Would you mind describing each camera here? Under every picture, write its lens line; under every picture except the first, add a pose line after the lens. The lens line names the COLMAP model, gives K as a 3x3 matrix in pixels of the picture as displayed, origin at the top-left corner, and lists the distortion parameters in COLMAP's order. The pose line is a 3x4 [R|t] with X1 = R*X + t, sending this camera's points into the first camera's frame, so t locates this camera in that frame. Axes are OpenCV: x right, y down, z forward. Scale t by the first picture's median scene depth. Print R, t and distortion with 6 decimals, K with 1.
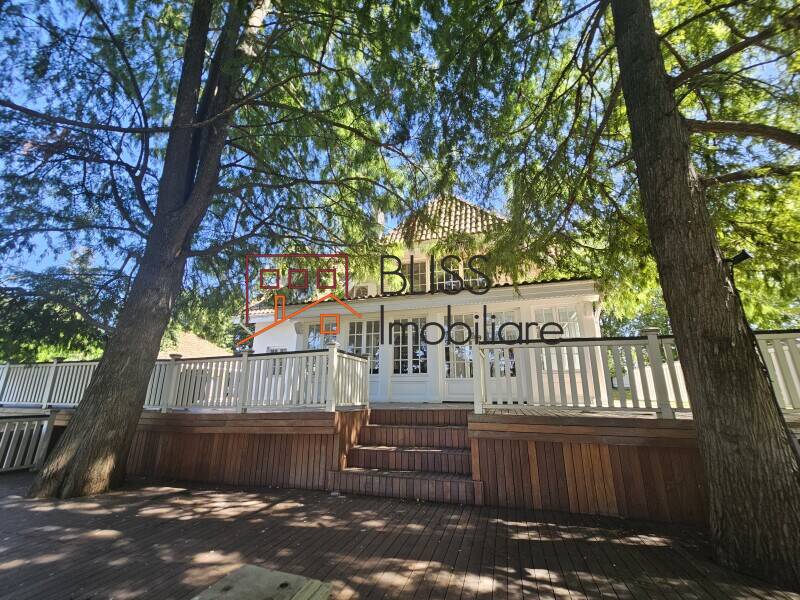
lens RADIAL K [[326.9, 0, 400.0], [0, 326.9, 303.0], [0, 0, 1]] dist [-0.001479, 0.000008]
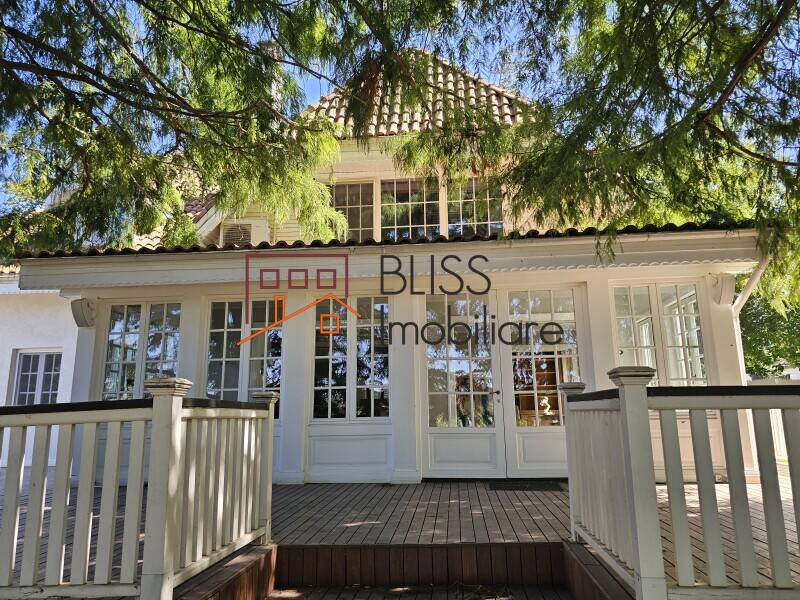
lens RADIAL K [[520.0, 0, 402.1], [0, 520.0, 315.1], [0, 0, 1]] dist [0.045018, -0.001303]
pose [[0.977069, 0.020742, 0.211912, -0.054824], [-0.039691, 0.995542, 0.085559, 0.005732], [-0.209192, -0.092008, 0.973536, 0.270651]]
